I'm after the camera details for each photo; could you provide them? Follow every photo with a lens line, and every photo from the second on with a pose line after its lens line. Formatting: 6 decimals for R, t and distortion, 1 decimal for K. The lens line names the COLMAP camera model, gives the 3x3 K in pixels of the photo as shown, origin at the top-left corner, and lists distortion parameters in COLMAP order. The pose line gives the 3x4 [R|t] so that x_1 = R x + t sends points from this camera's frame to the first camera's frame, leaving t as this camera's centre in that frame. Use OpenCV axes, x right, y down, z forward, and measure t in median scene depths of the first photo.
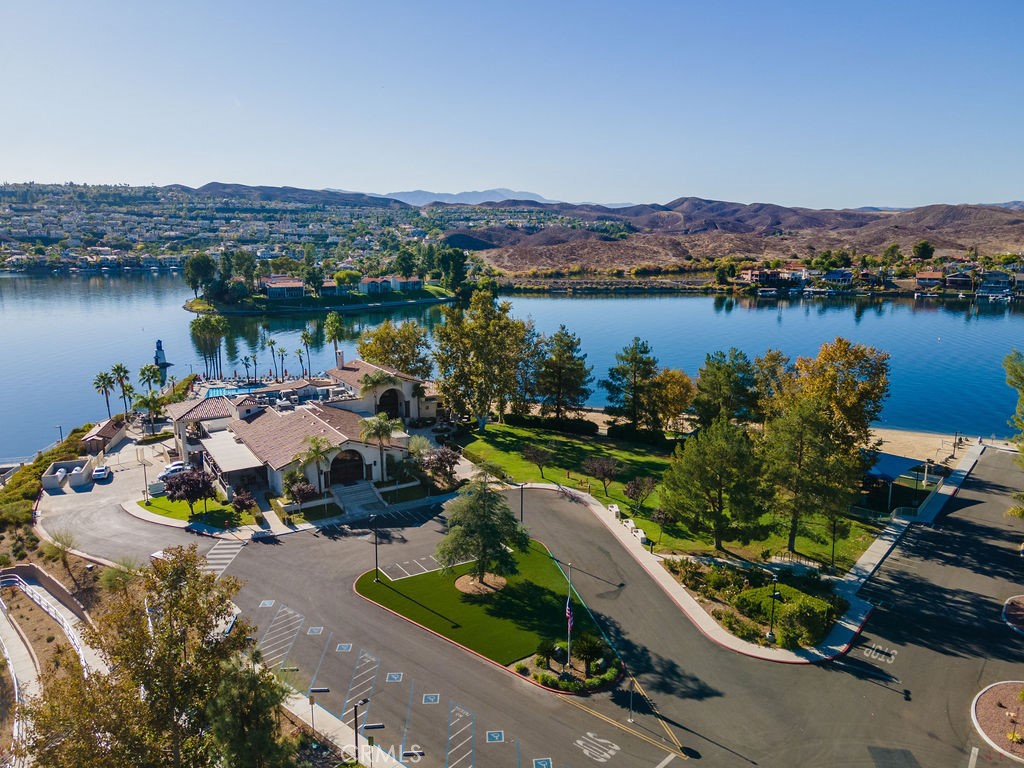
lens RADIAL K [[751.2, 0, 512.0], [0, 751.2, 384.0], [0, 0, 1]] dist [0.008821, 0.071199]
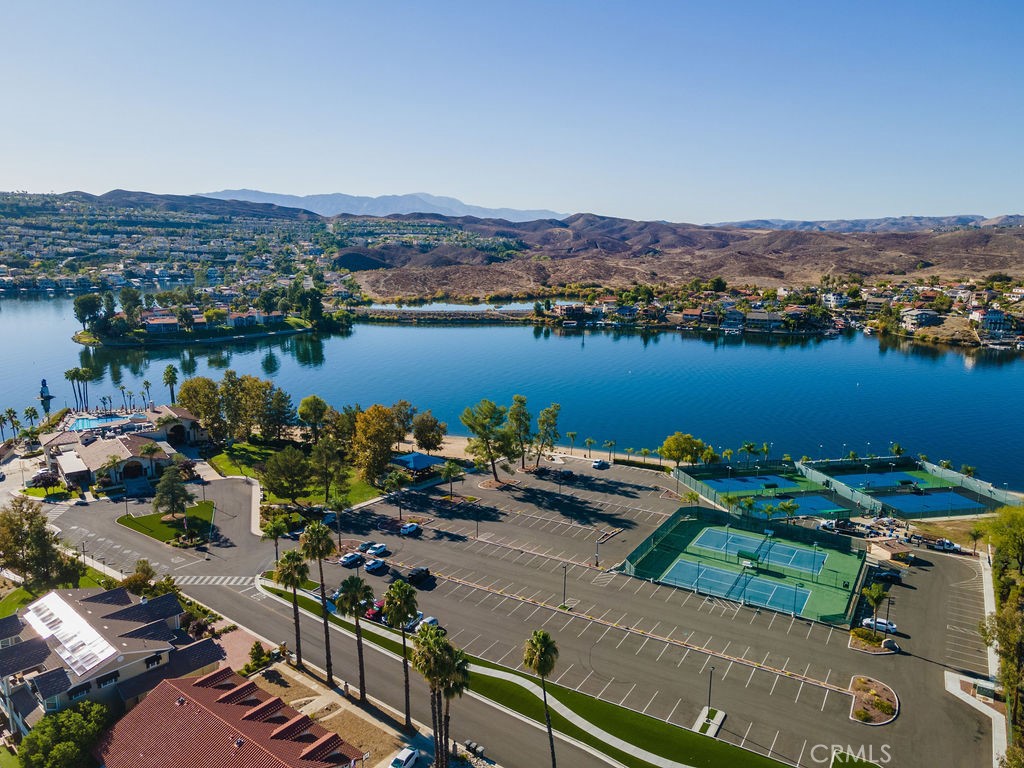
lens RADIAL K [[751.2, 0, 512.0], [0, 751.2, 384.0], [0, 0, 1]] dist [0.008821, 0.071199]
pose [[0.995471, -0.005667, 0.094898, 0.132607], [0.005711, 0.999984, -0.000186, -0.024521], [-0.094896, 0.000727, 0.995487, -0.244191]]
